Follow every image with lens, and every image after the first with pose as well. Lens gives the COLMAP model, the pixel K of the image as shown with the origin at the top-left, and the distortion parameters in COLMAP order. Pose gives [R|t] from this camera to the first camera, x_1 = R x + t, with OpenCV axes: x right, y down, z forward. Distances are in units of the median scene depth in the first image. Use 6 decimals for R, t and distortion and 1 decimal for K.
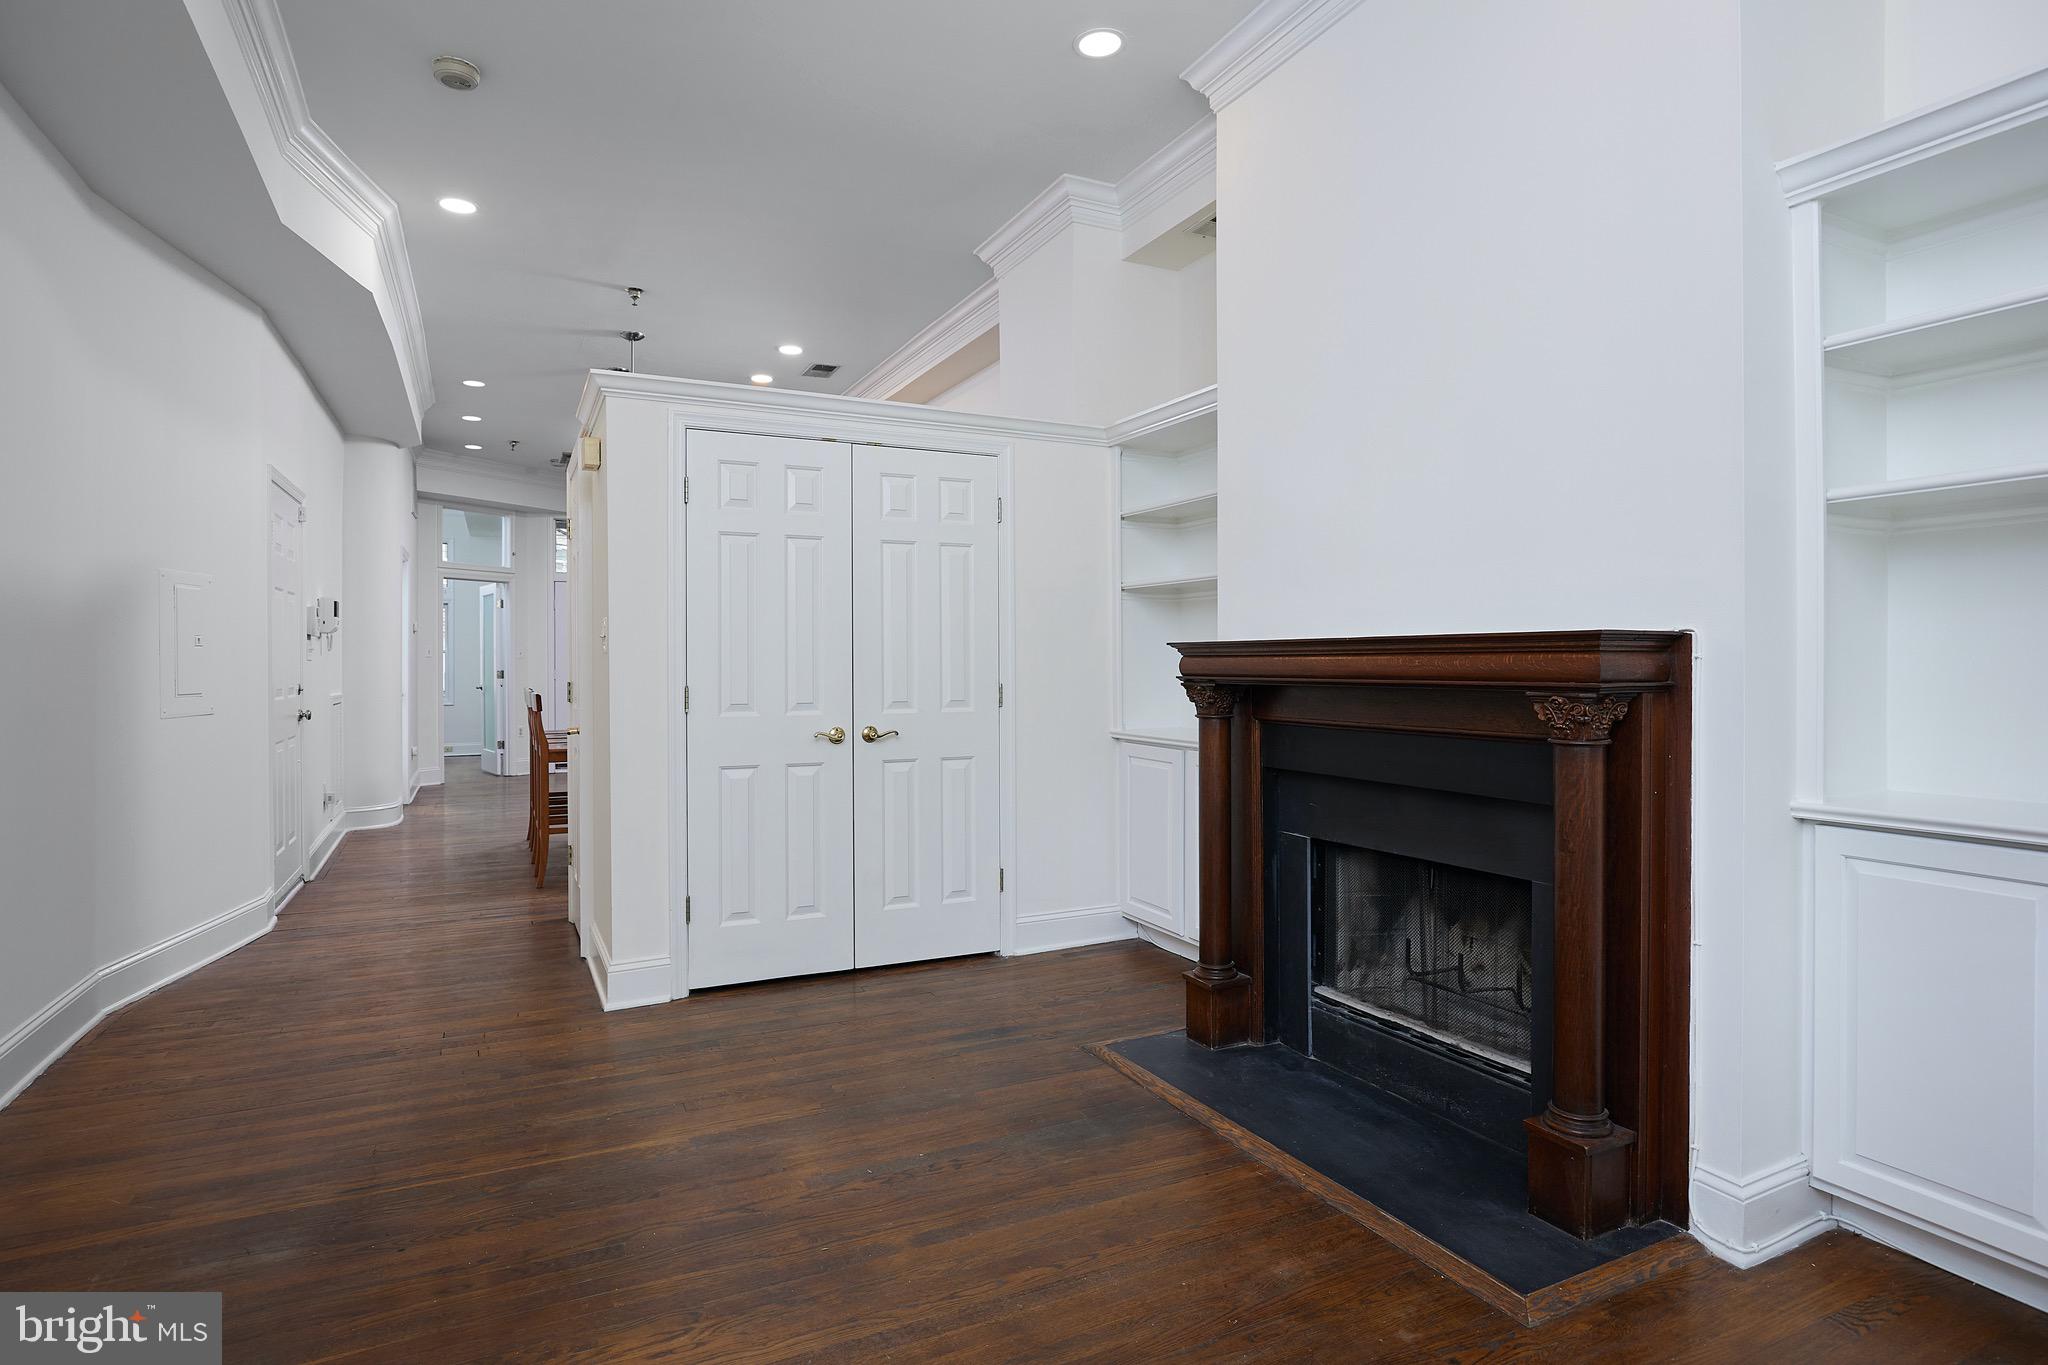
lens RADIAL K [[1093.3, 0, 1028.5], [0, 1093.3, 662.4], [0, 0, 1]] dist [-0.017490, 0.001200]
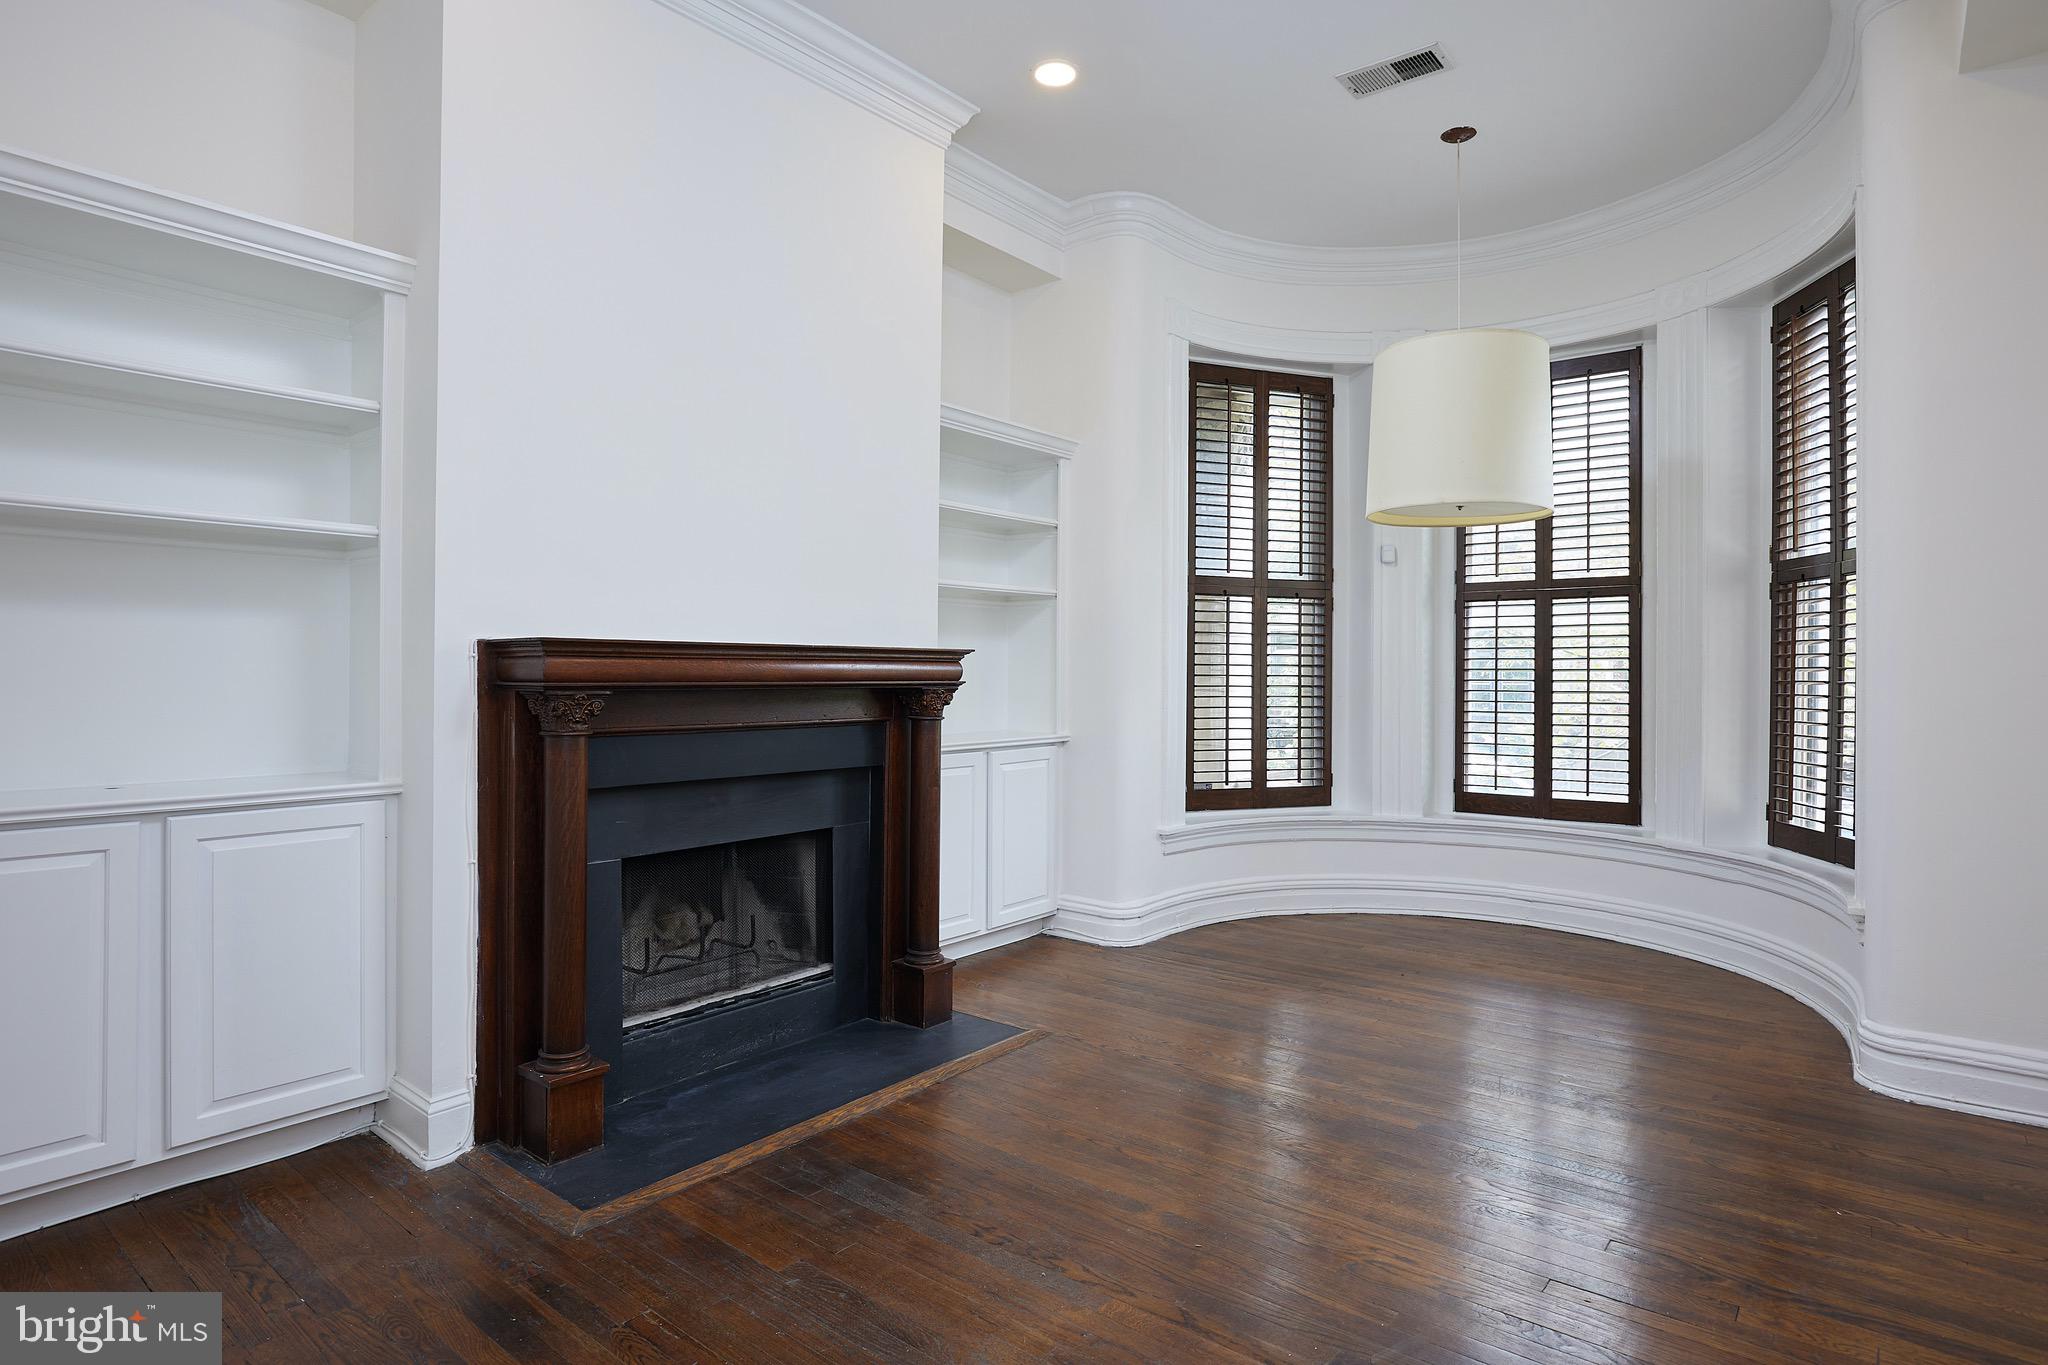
lens RADIAL K [[1093.3, 0, 1058.4], [0, 1093.3, 669.9], [0, 0, 1]] dist [-0.017490, 0.001200]
pose [[-0.433986, 0.005265, 0.900904, -0.222158], [-0.004200, 0.999960, -0.007867, 0.003507], [-0.900910, -0.007198, -0.433947, 0.333605]]
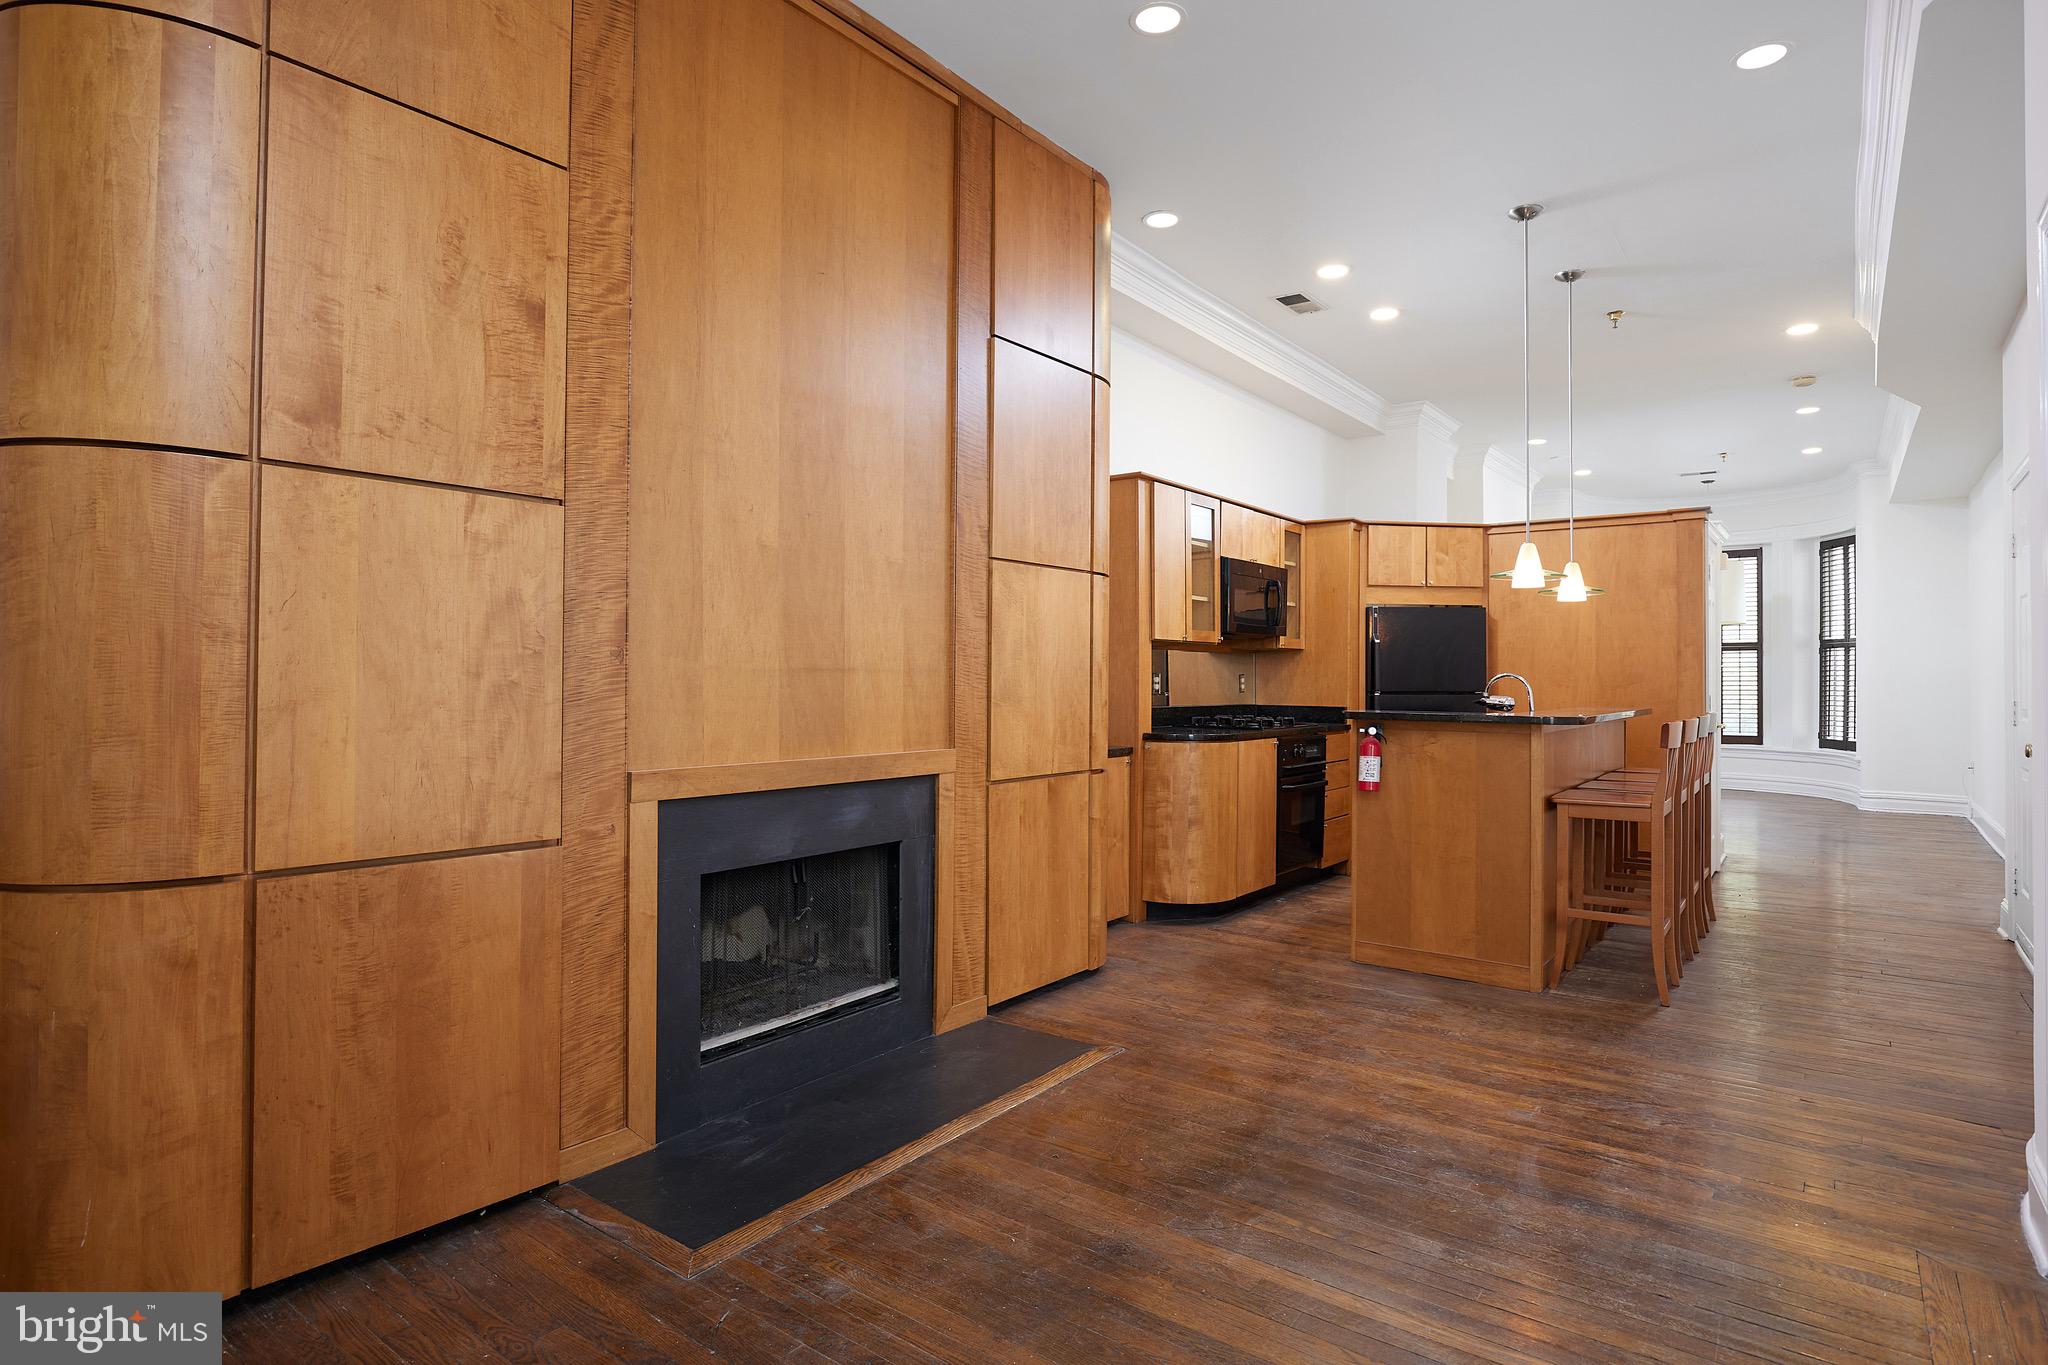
lens RADIAL K [[1093.3, 0, 1034.6], [0, 1093.3, 670.2], [0, 0, 1]] dist [-0.017490, 0.001200]
pose [[-0.452625, 0.011089, 0.891632, -0.593335], [-0.000973, 0.999916, -0.012930, 0.003052], [-0.891701, -0.006720, -0.452576, 1.132595]]
